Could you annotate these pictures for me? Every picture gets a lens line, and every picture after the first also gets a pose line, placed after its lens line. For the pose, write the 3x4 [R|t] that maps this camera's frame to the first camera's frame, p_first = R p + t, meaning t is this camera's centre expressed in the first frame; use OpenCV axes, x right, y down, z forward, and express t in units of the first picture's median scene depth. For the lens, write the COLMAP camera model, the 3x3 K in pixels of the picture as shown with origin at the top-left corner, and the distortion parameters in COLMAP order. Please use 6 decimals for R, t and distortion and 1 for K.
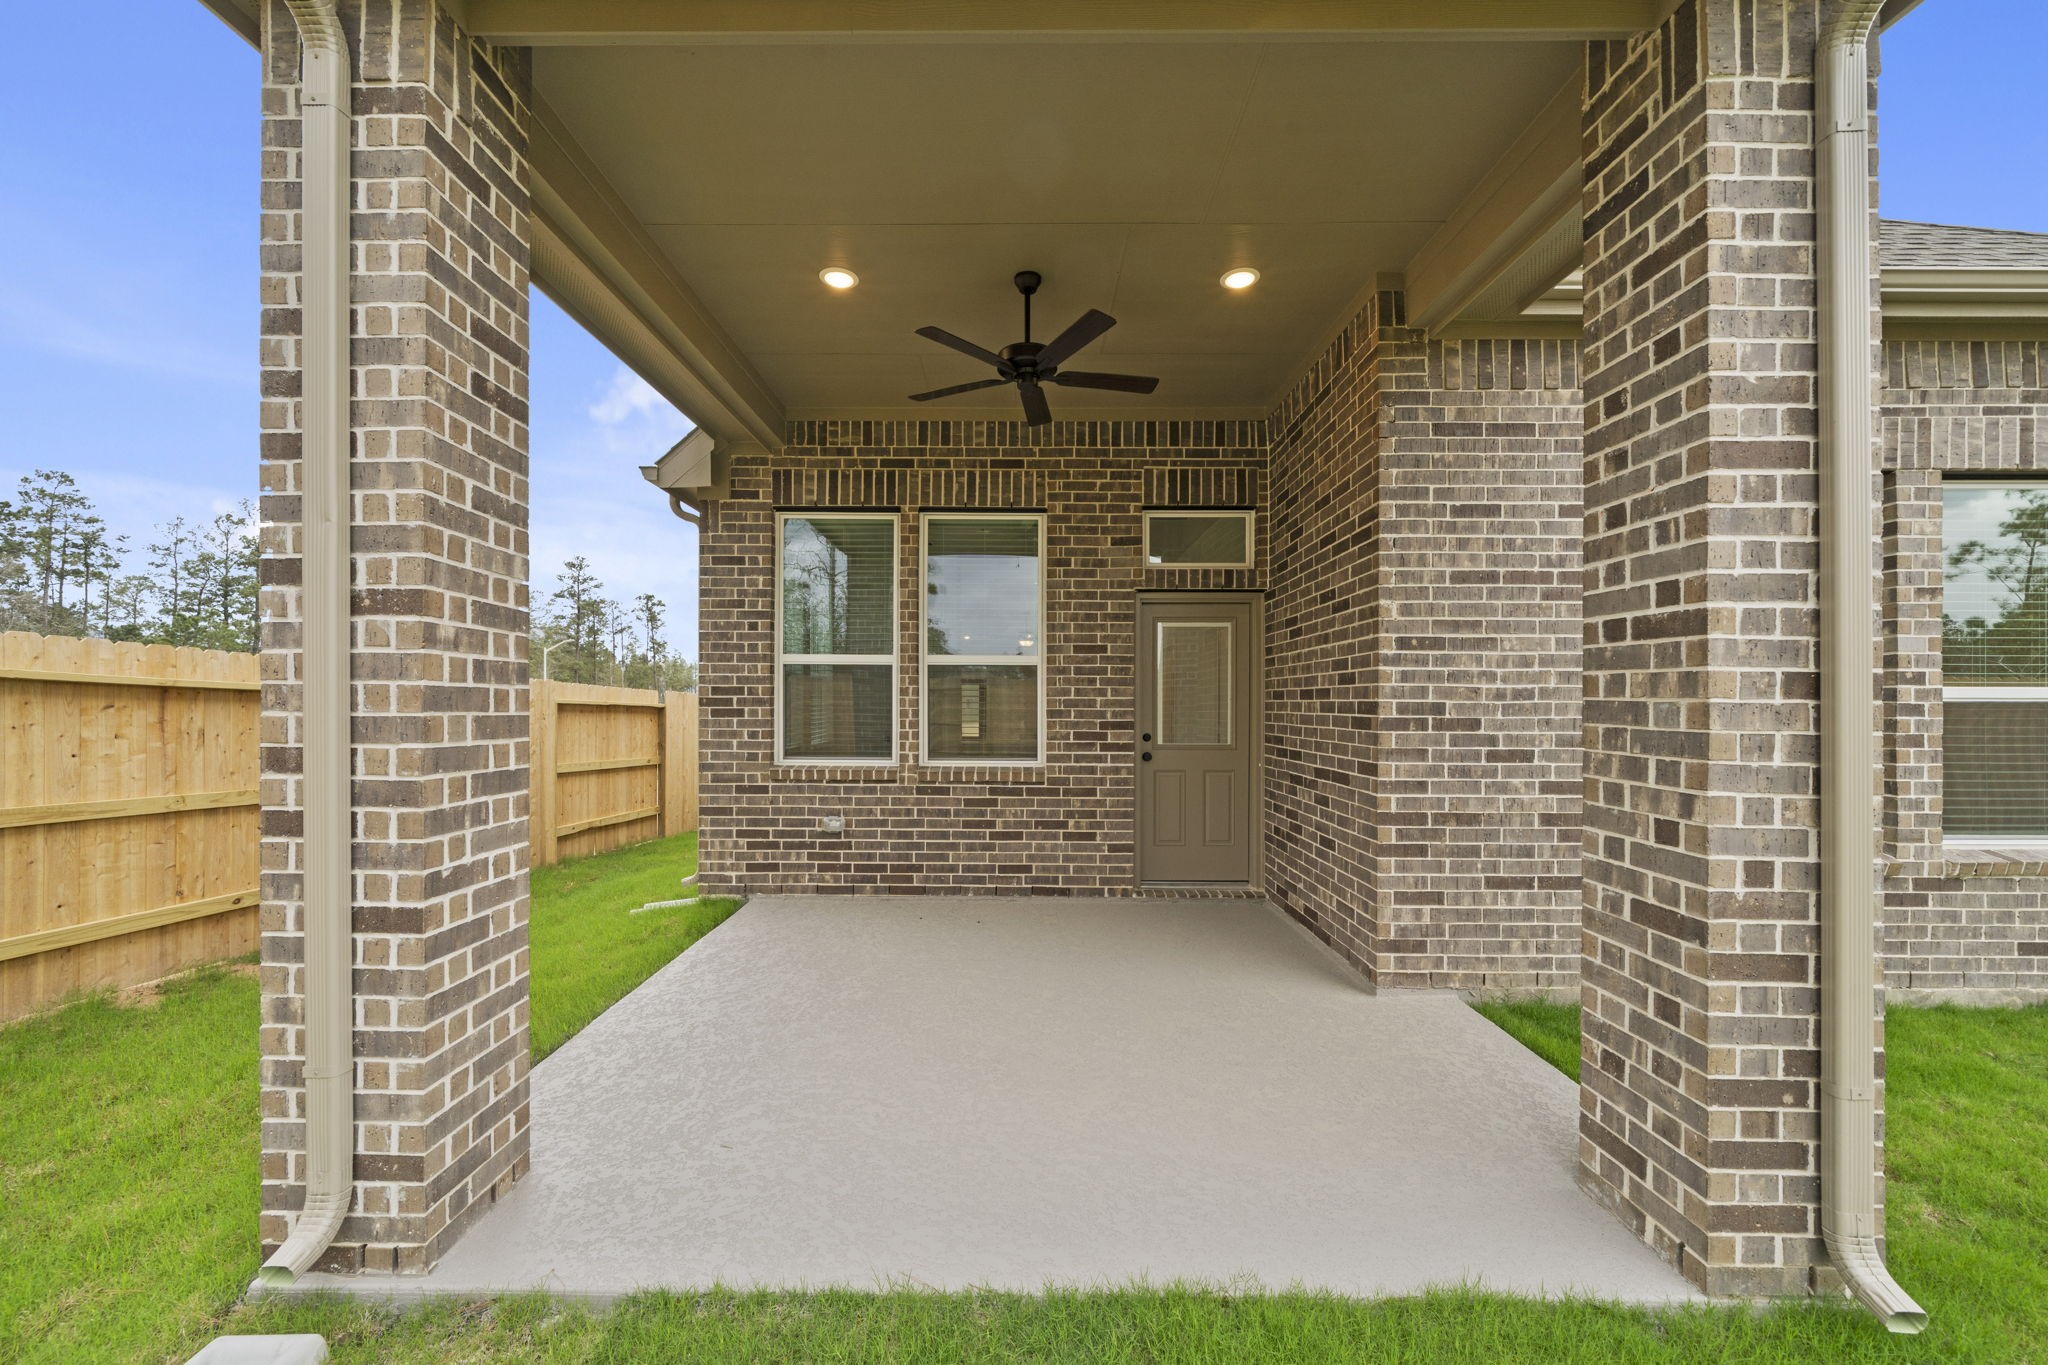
lens RADIAL K [[766.0, 0, 1019.9], [0, 766.0, 716.3], [0, 0, 1]] dist [-0.001580, -0.000003]
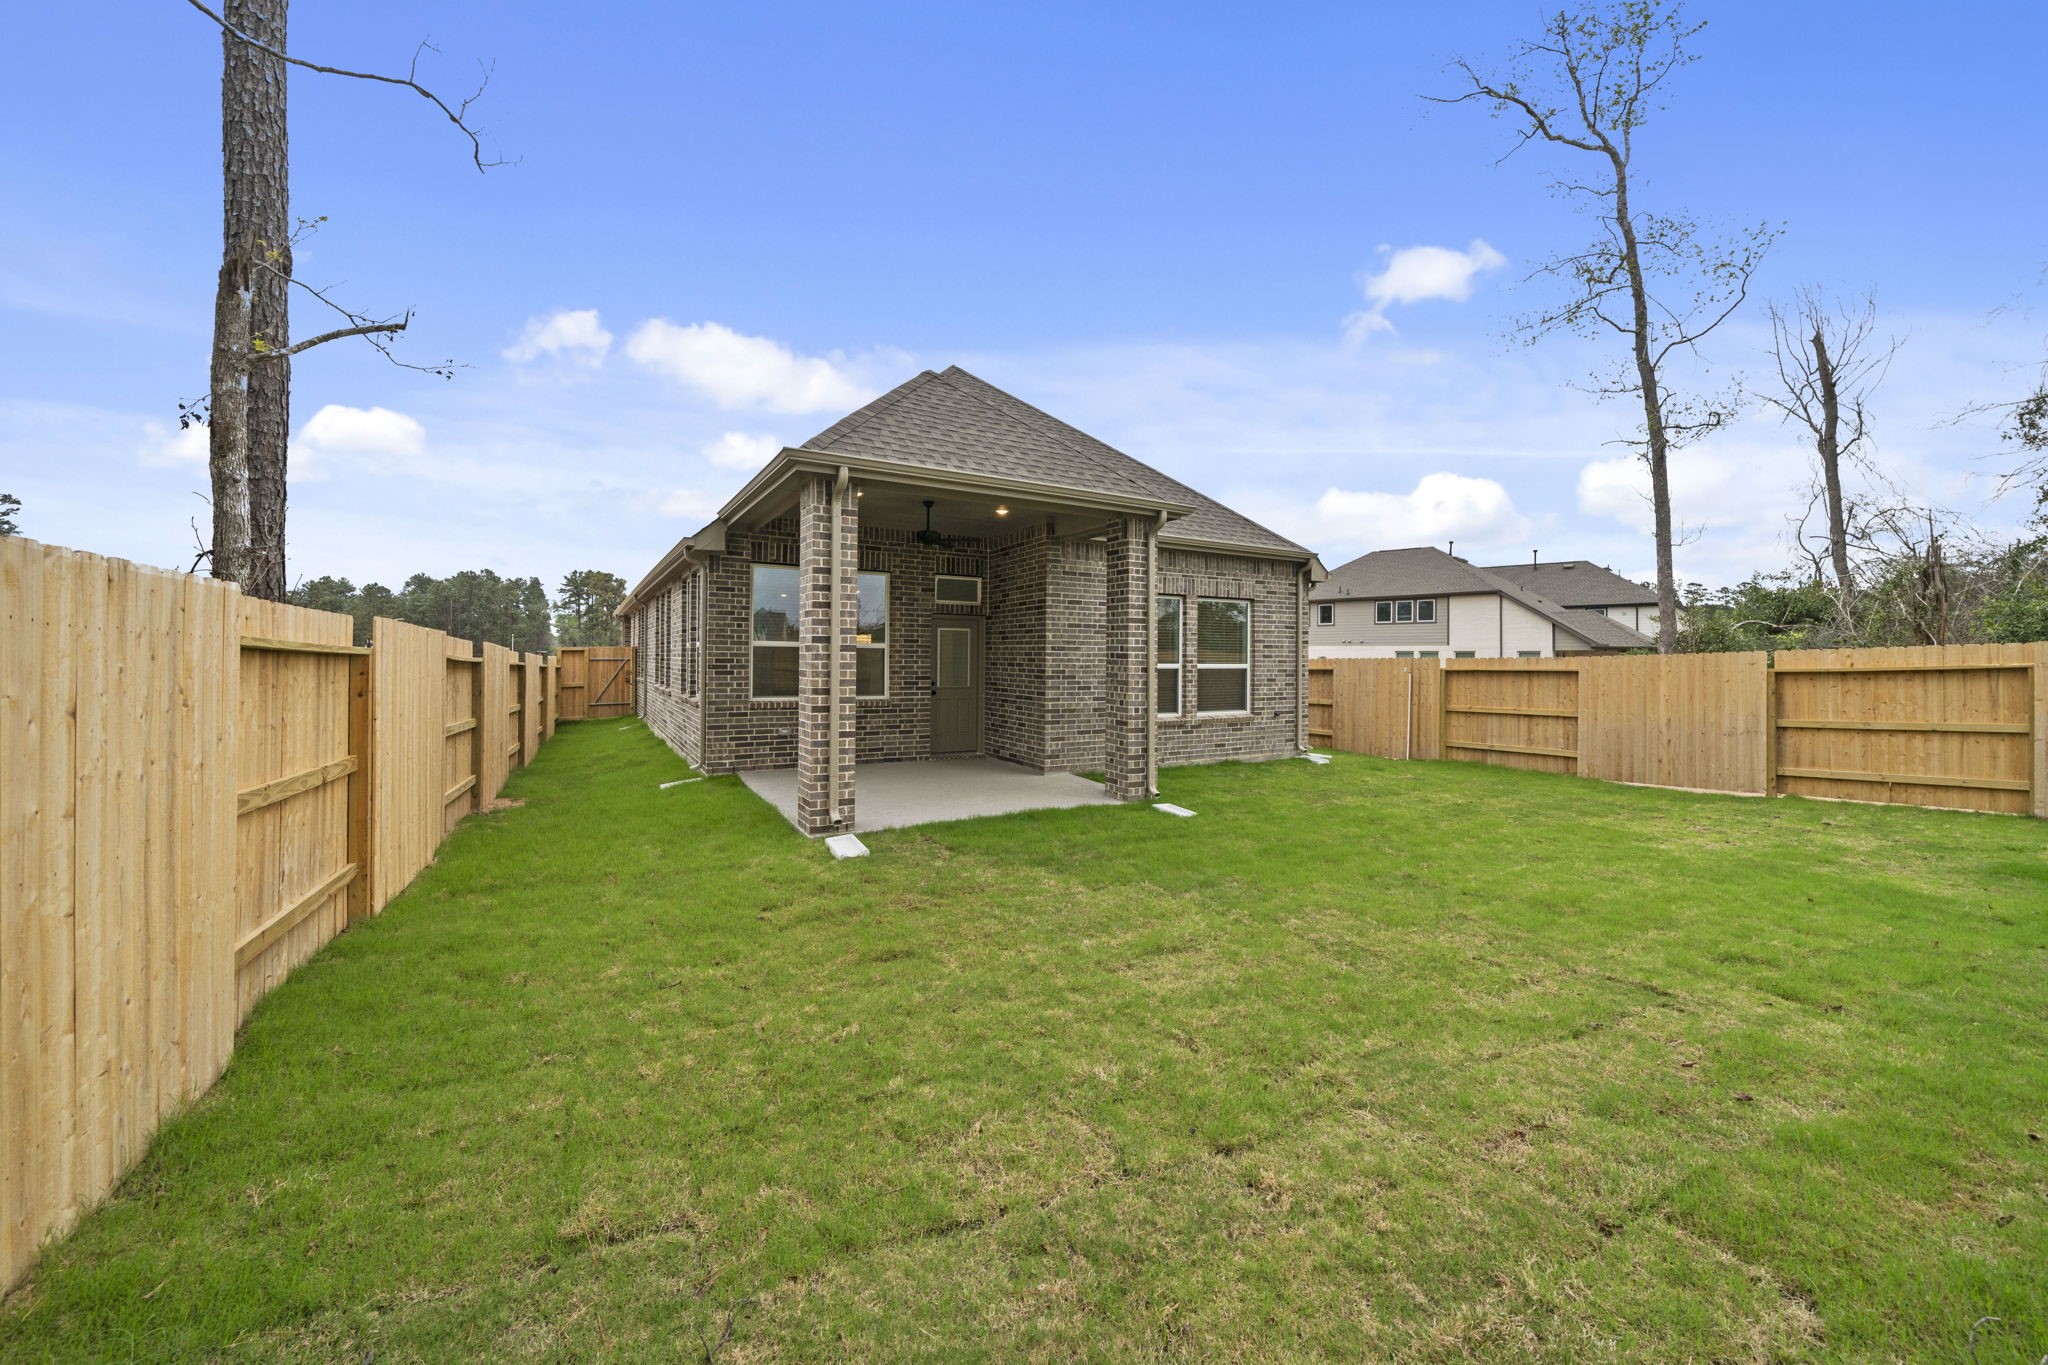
lens RADIAL K [[932.5, 0, 1019.3], [0, 932.5, 678.6], [0, 0, 1]] dist [0.000557, 0.000213]
pose [[0.851991, -0.009031, 0.523479, -1.420243], [-0.001617, 0.999801, 0.019880, -0.053882], [-0.523554, -0.017784, 0.851807, -1.879946]]
